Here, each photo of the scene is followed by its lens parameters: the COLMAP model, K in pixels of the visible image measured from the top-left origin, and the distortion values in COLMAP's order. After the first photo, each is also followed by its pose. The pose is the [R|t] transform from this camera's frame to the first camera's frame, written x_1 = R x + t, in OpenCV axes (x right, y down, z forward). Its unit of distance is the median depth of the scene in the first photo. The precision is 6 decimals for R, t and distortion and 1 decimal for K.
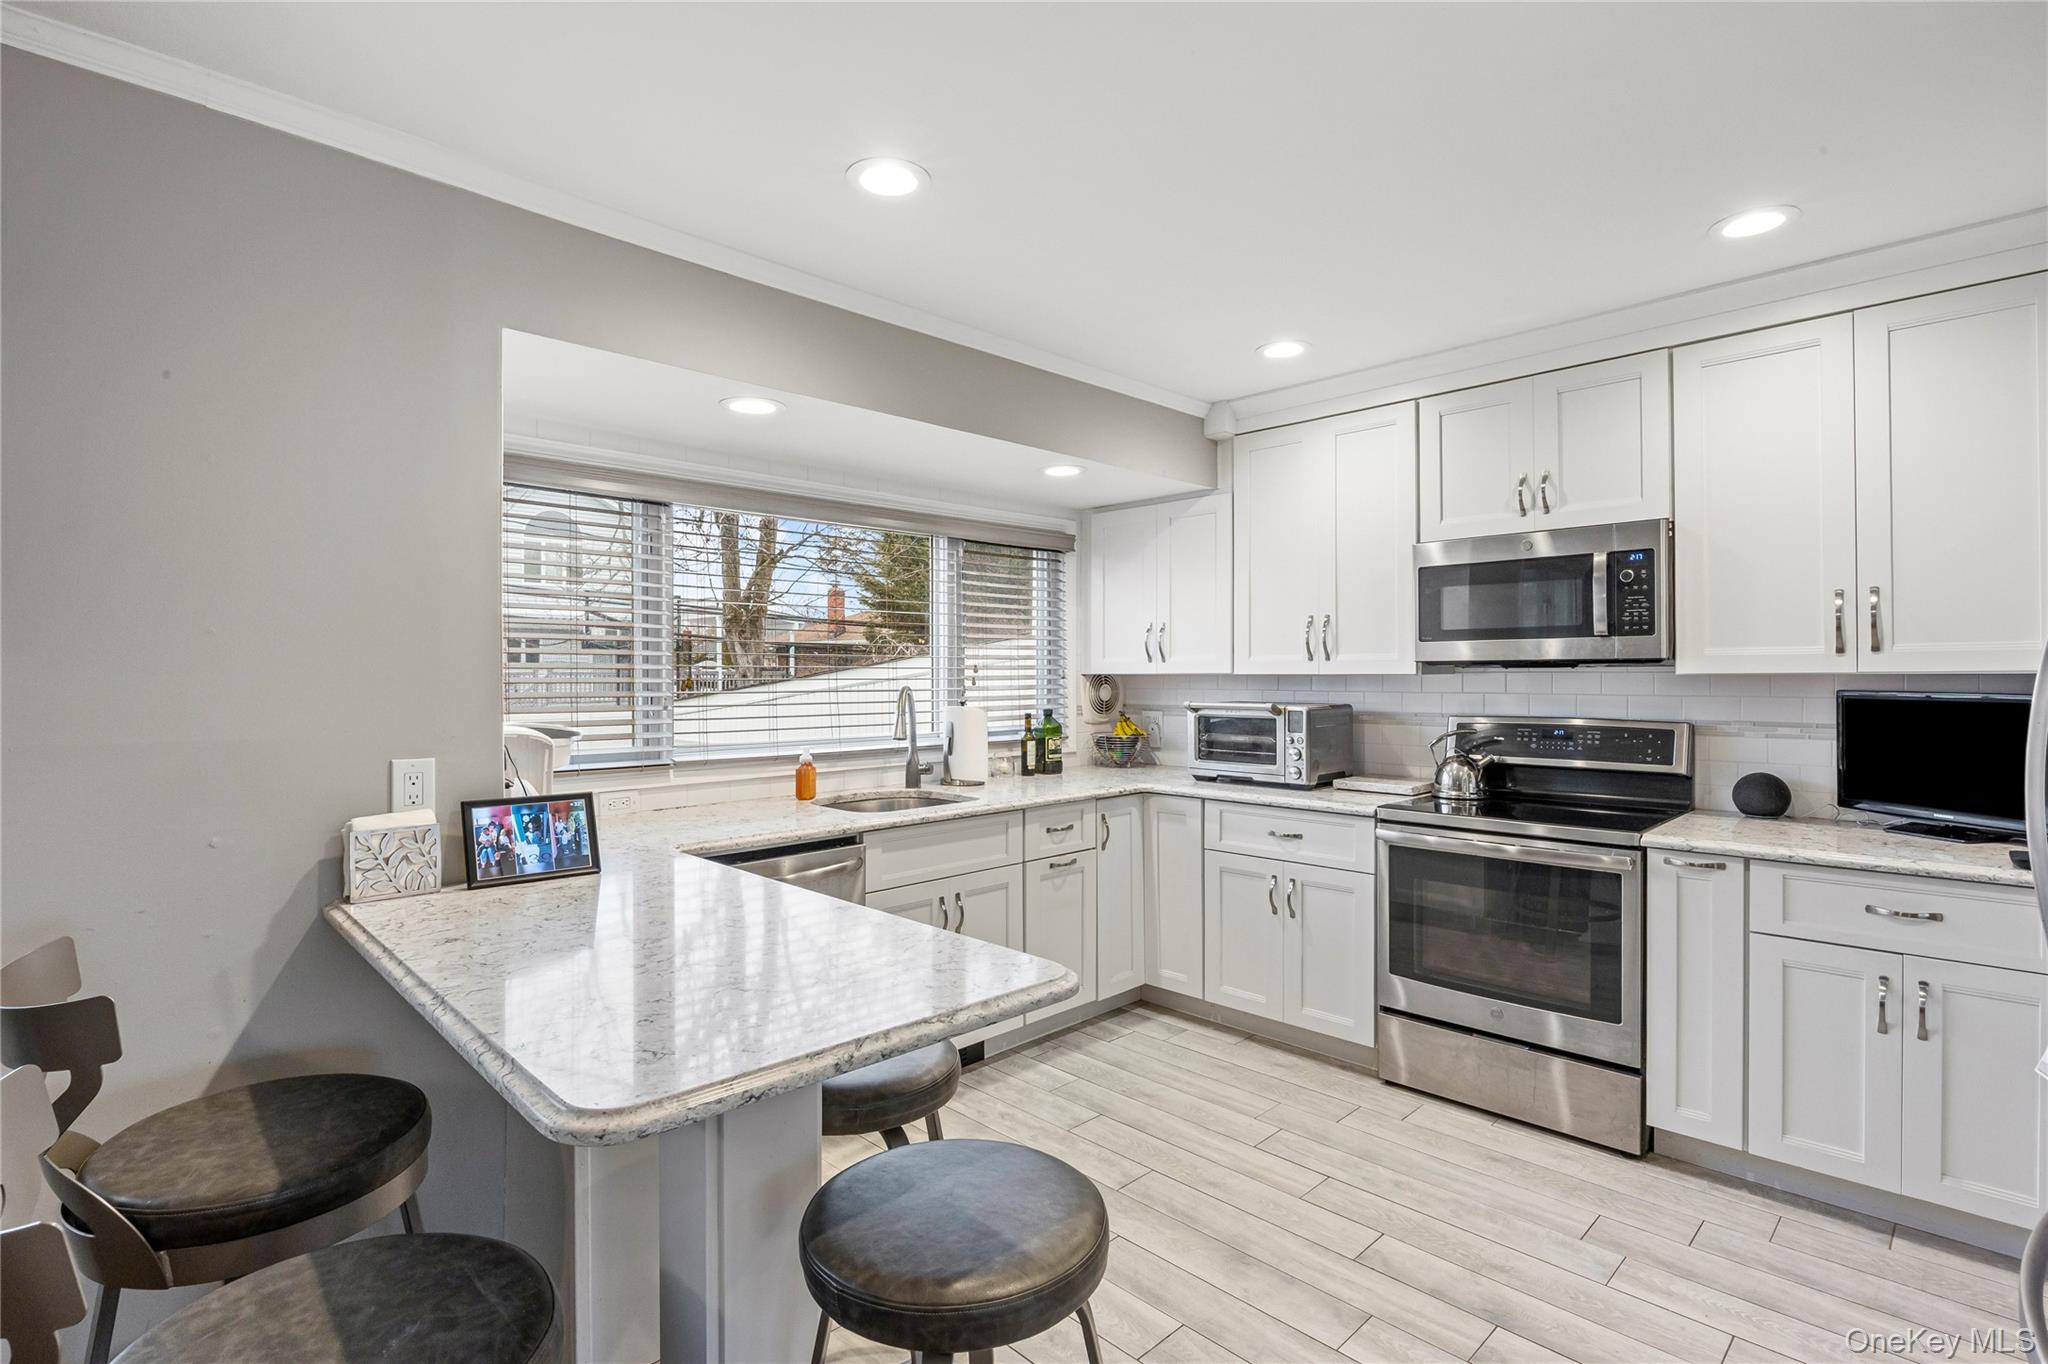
lens RADIAL K [[981.8, 0, 1027.1], [0, 981.8, 682.2], [0, 0, 1]] dist [-0.013758, -0.000068]
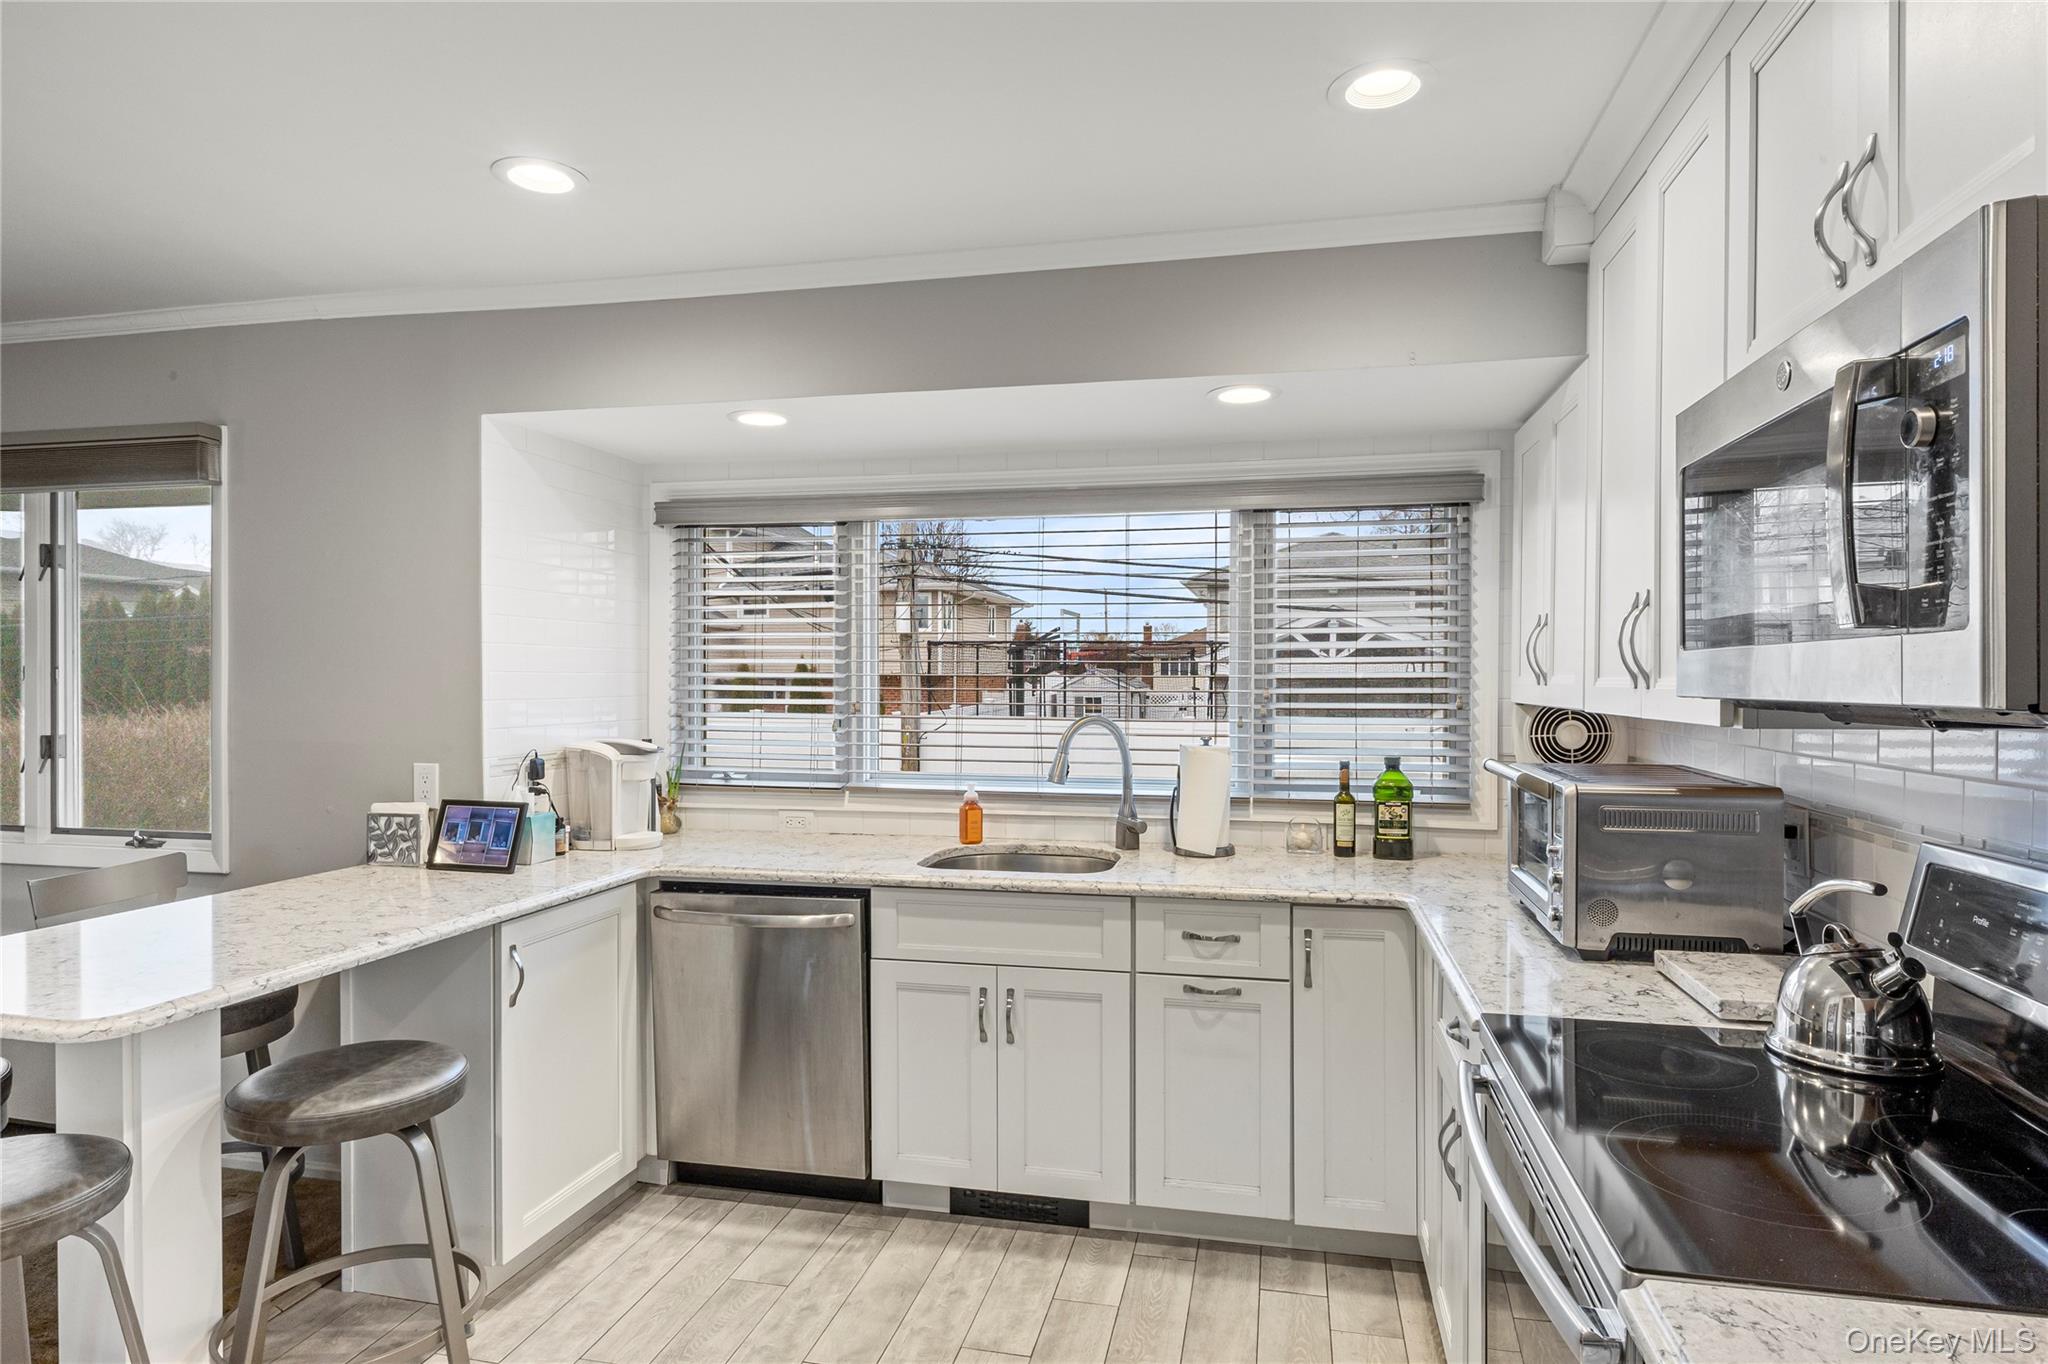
lens RADIAL K [[1136.6, 0, 1032.3], [0, 1136.6, 691.6], [0, 0, 1]] dist [-0.004079, -0.000175]
pose [[0.542153, 0.013833, -0.840166, 0.575951], [-0.010525, 0.999898, 0.009672, -0.021794], [0.840214, 0.003599, 0.542243, 0.451108]]
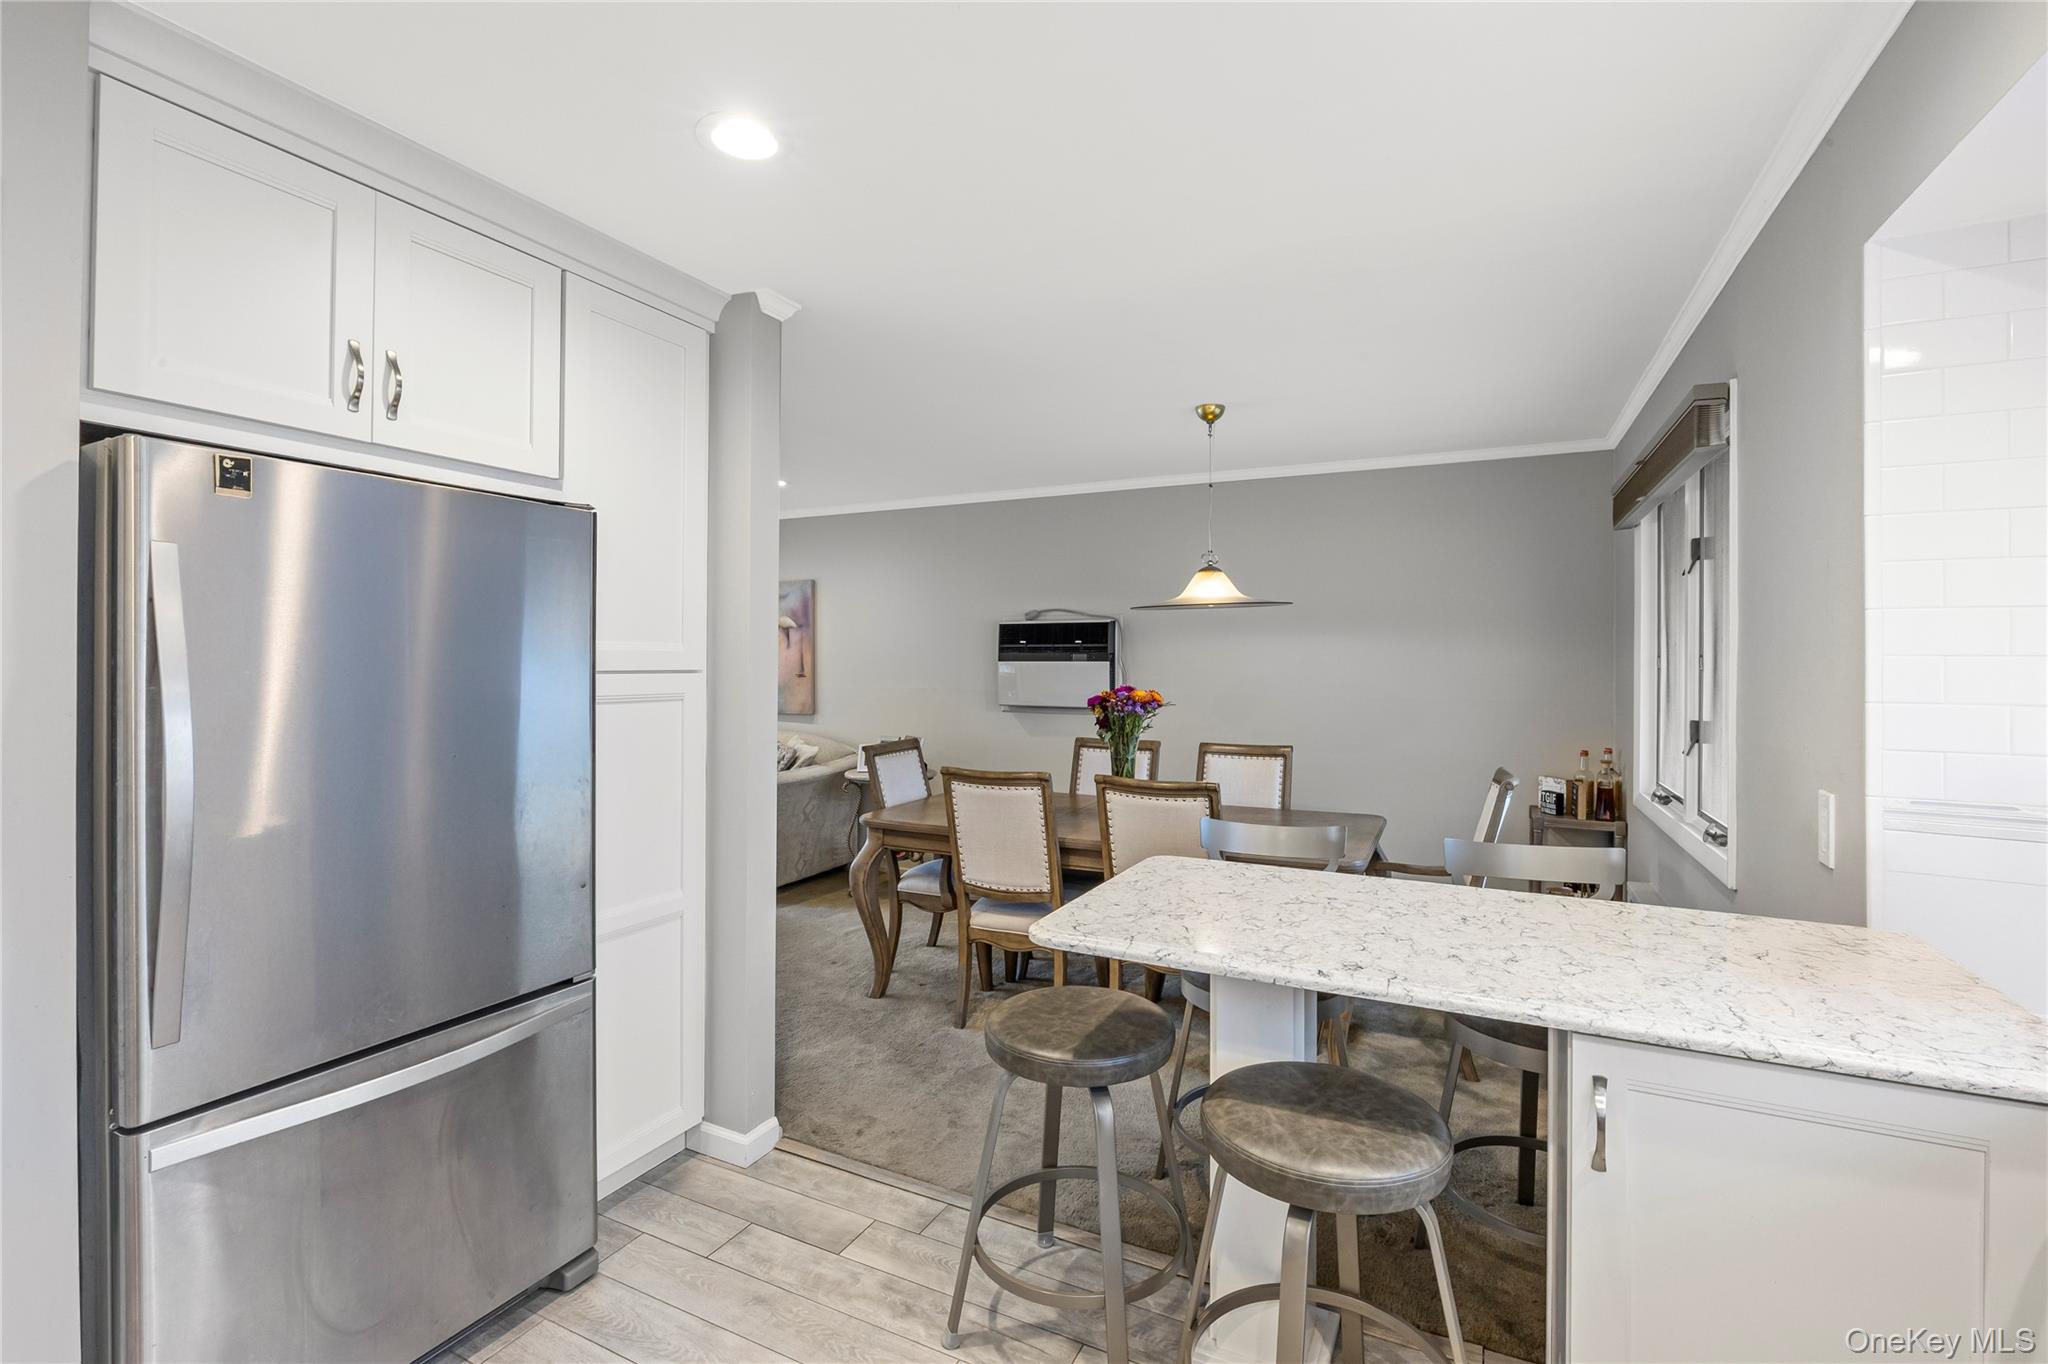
lens RADIAL K [[930.2, 0, 1021.9], [0, 930.2, 660.8], [0, 0, 1]] dist [-0.003242, -0.000249]
pose [[-0.943796, 0.003796, -0.330506, 0.181482], [-0.001367, 0.999881, 0.015387, -0.030737], [0.330525, 0.014975, -0.943678, 0.822730]]
